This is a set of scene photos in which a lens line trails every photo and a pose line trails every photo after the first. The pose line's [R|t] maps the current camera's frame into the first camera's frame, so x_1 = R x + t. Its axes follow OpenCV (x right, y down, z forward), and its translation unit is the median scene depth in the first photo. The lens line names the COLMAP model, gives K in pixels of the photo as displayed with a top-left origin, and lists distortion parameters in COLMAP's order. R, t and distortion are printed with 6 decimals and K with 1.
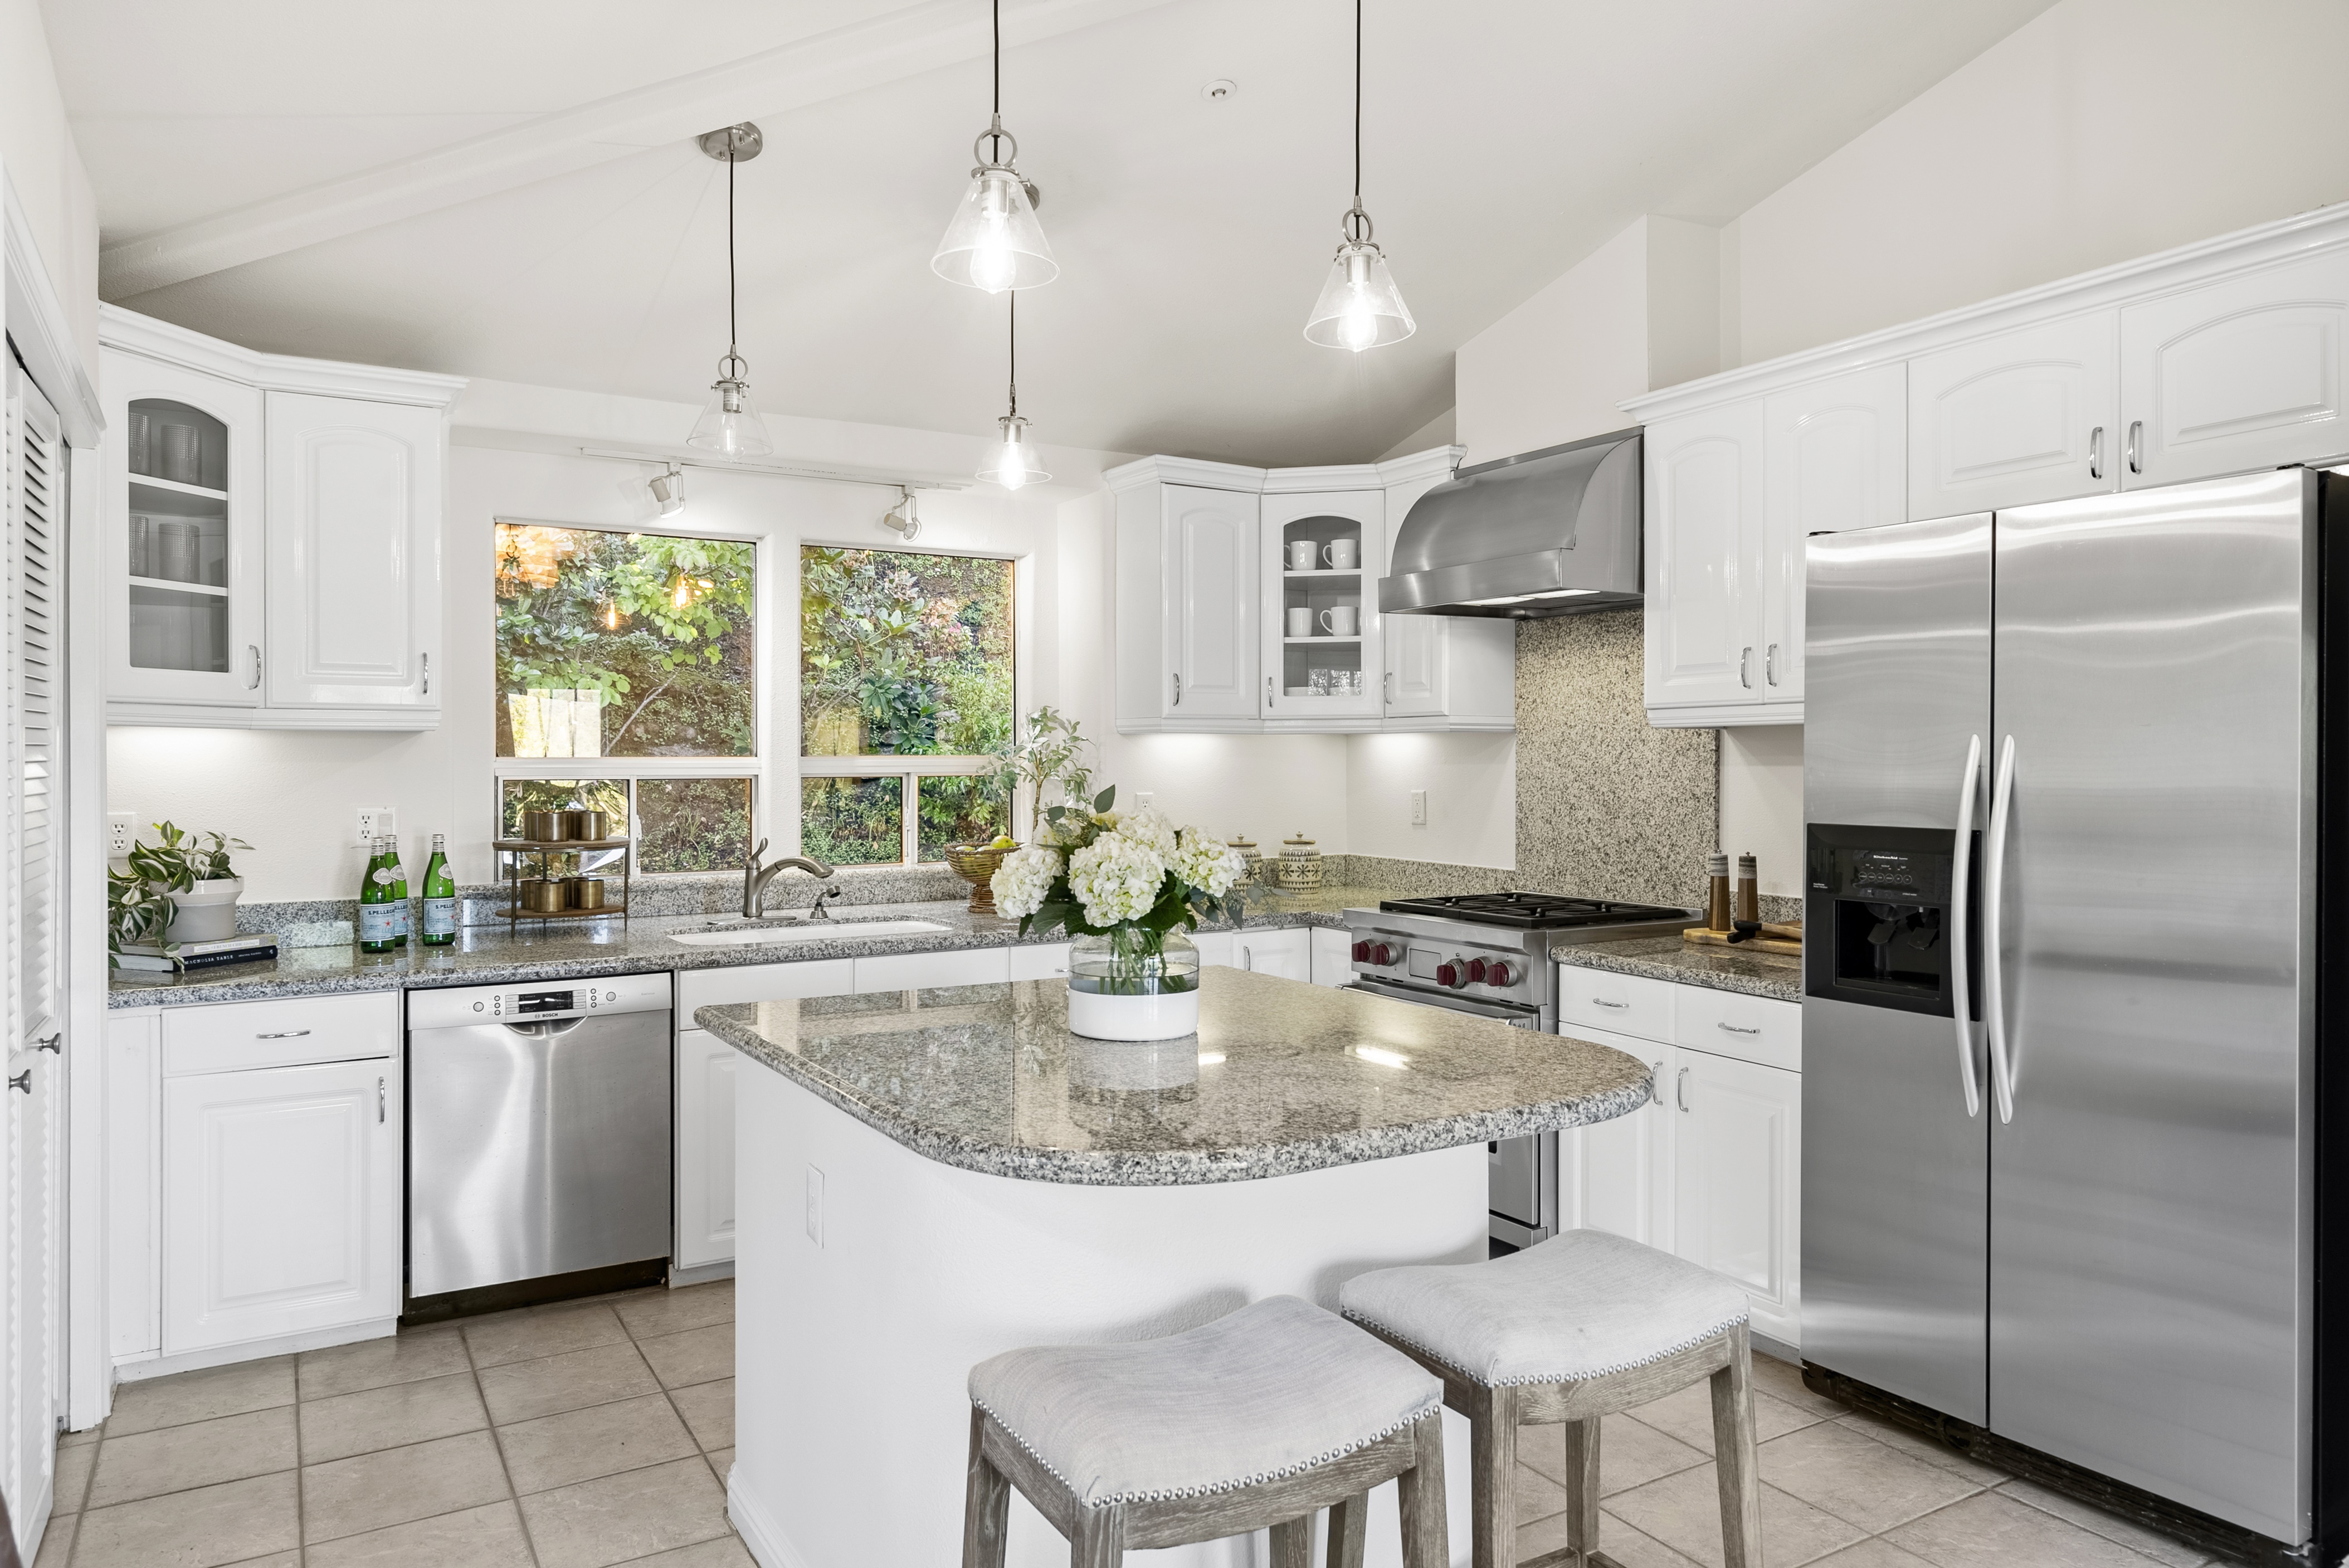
lens RADIAL K [[1527.5, 0, 1175.9], [0, 1527.5, 774.2], [0, 0, 1]] dist [0.006741, -0.000401]
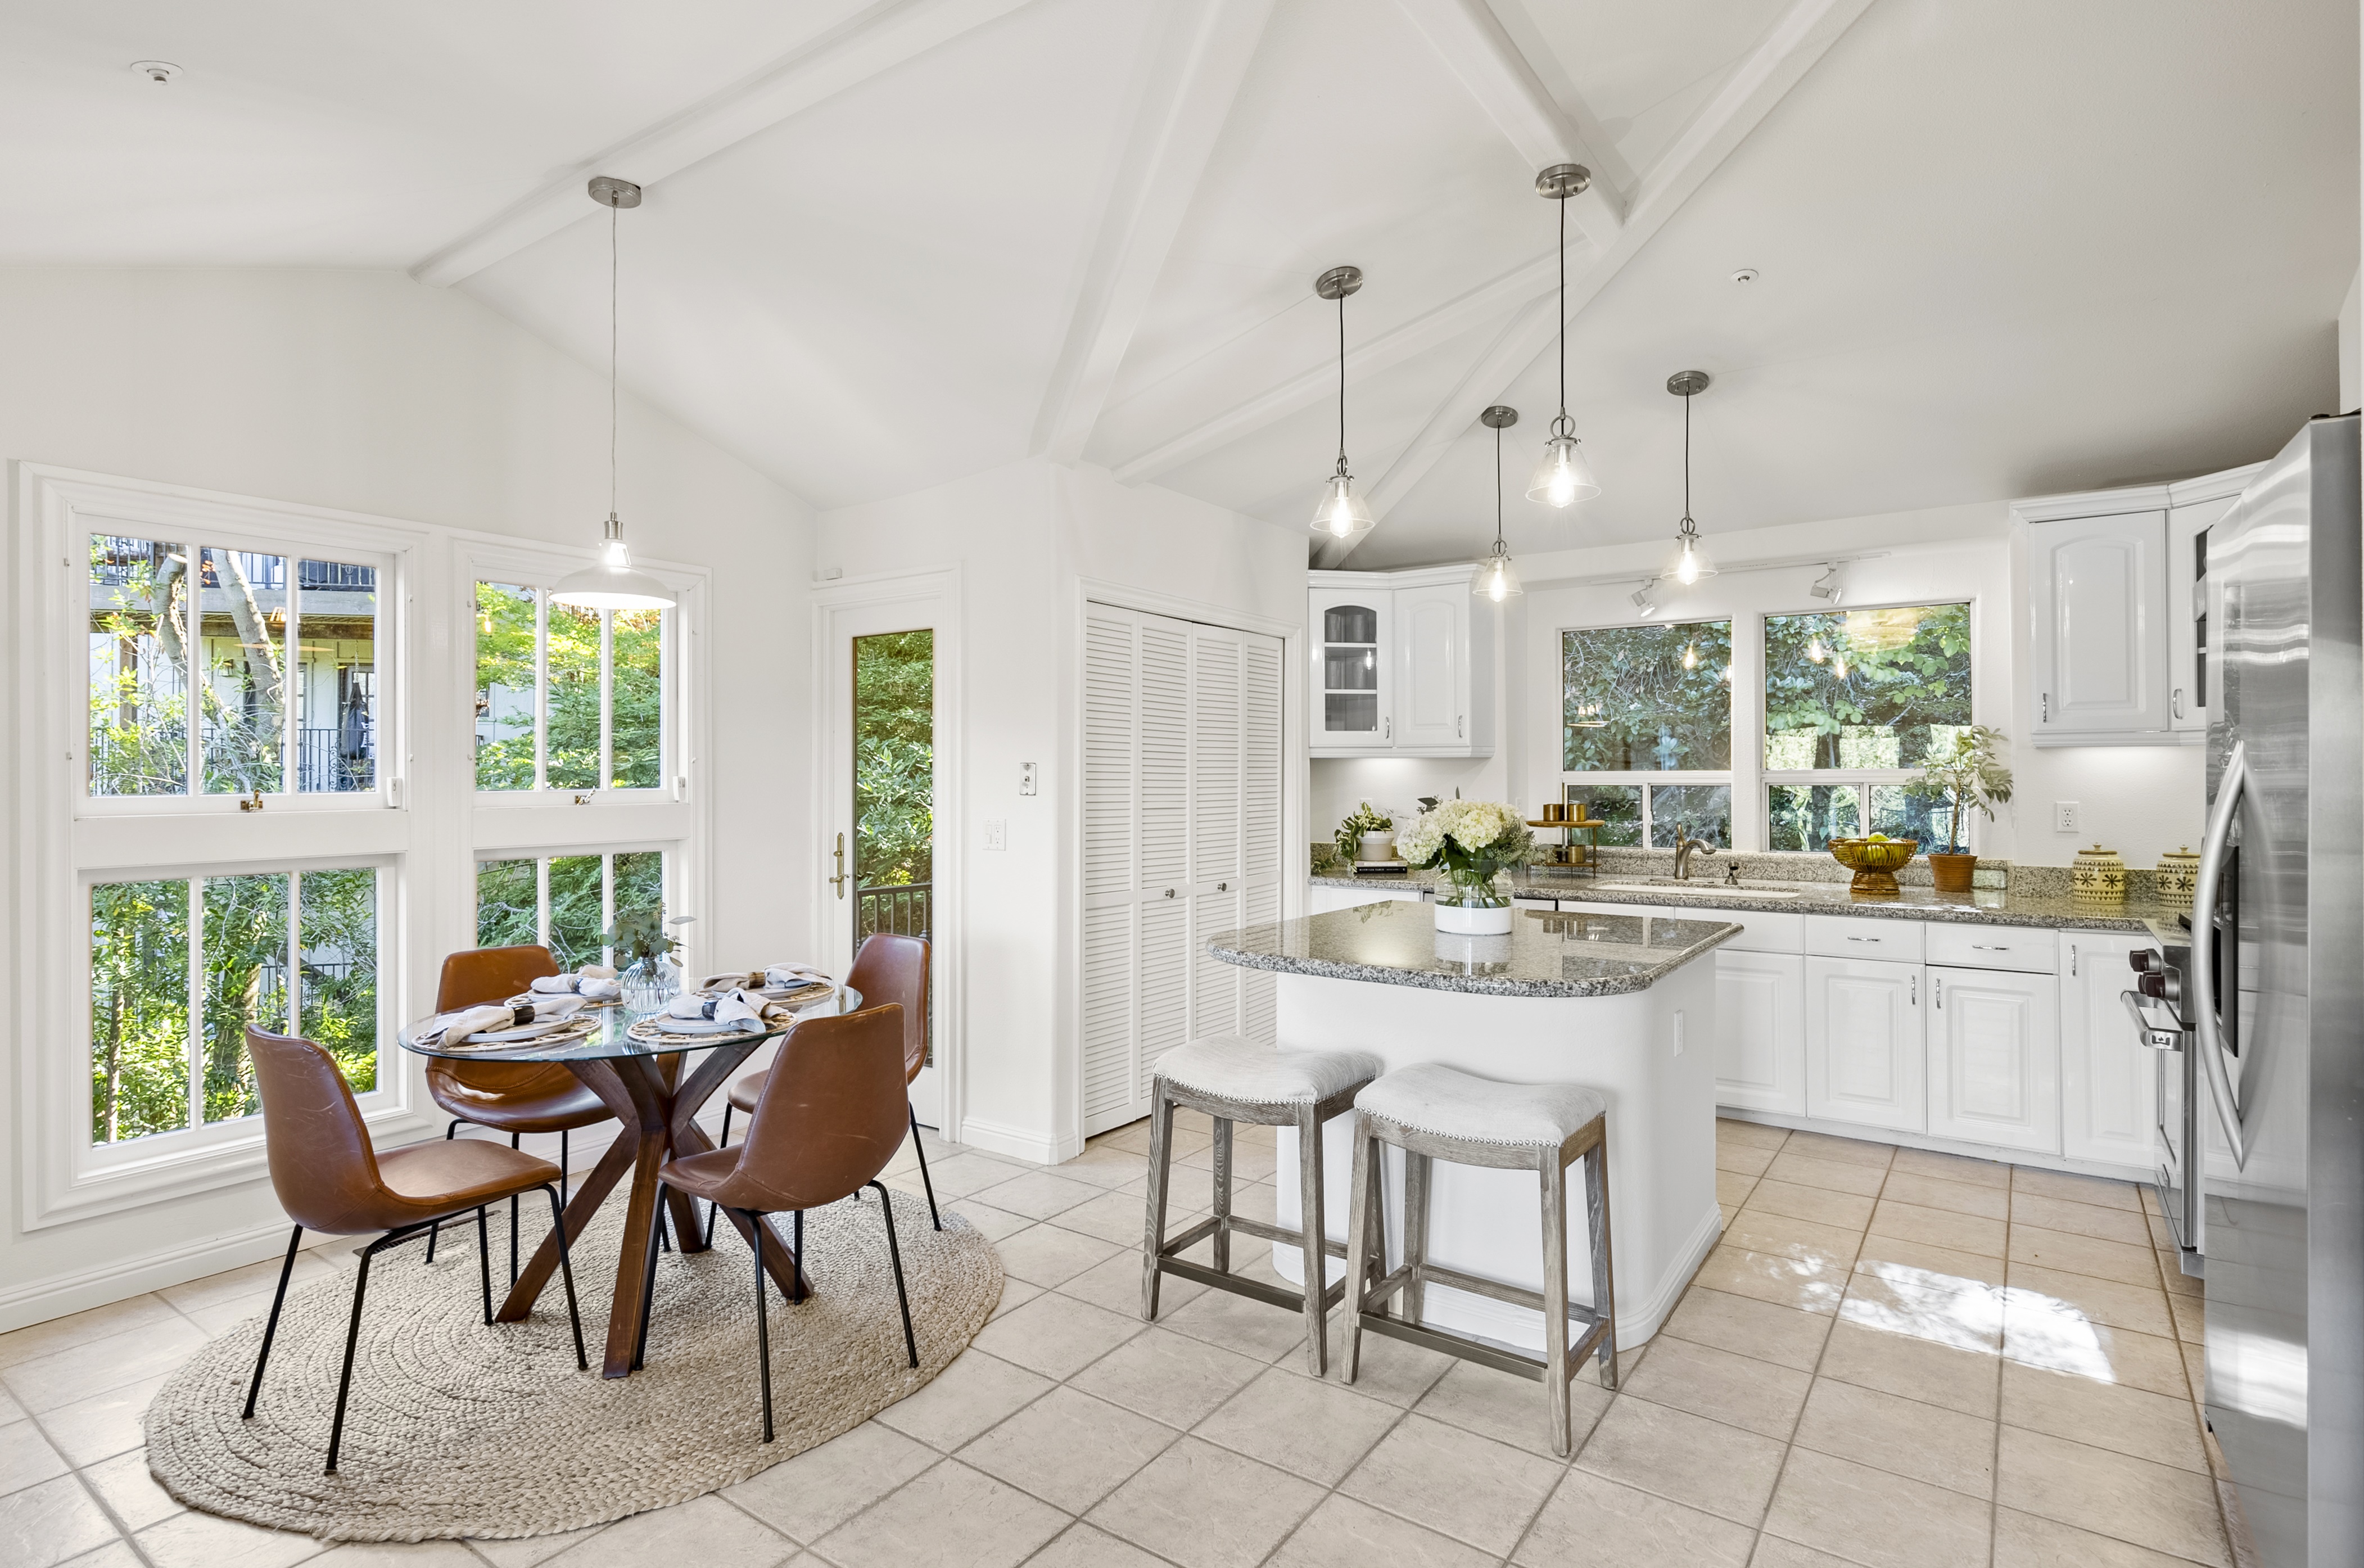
lens RADIAL K [[1193.9, 0, 1182.0], [0, 1193.9, 784.0], [0, 0, 1]] dist [0.002915, 0.000399]
pose [[0.400789, 0.006194, -0.916149, 0.725134], [-0.007187, 0.999968, 0.003616, 0.001211], [0.916142, 0.005135, 0.400821, 0.112089]]
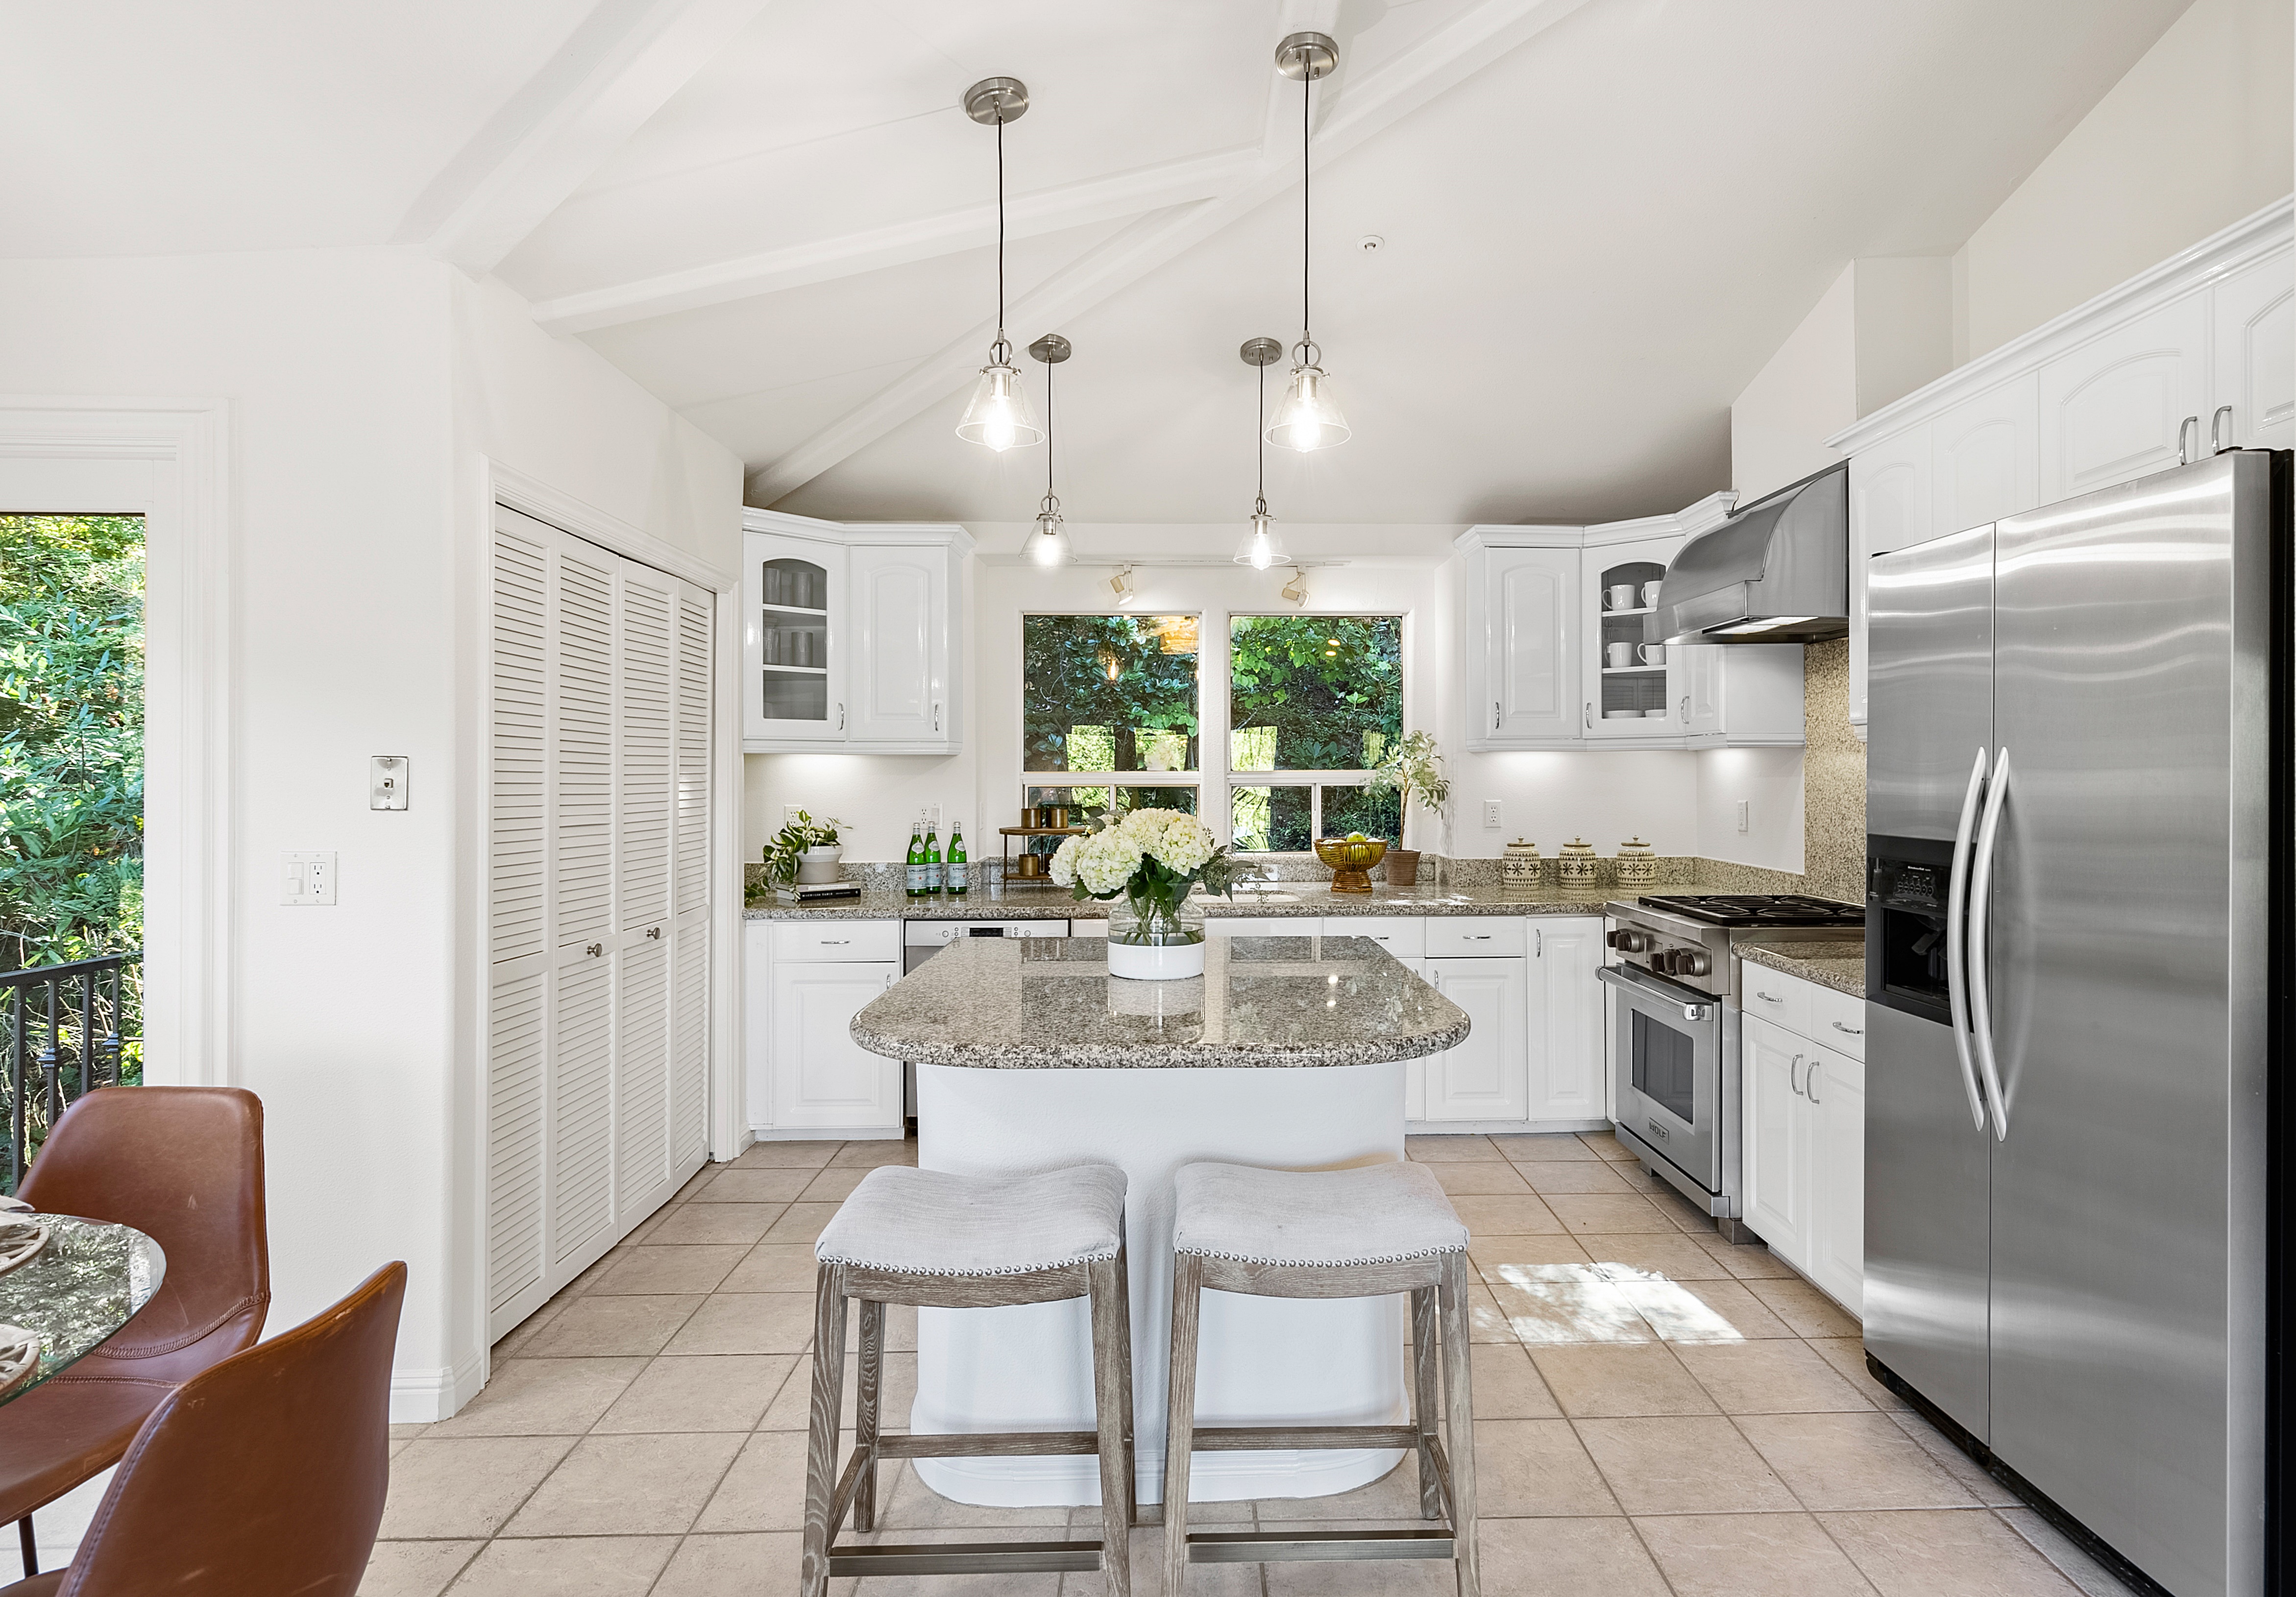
lens RADIAL K [[1225.7, 0, 1212.1], [0, 1225.7, 780.8], [0, 0, 1]] dist [0.001045, 0.000818]
pose [[0.876689, 0.002548, -0.481051, 0.363039], [-0.004217, 0.999988, -0.002389, -0.000090], [0.481039, 0.004123, 0.876690, 0.046257]]
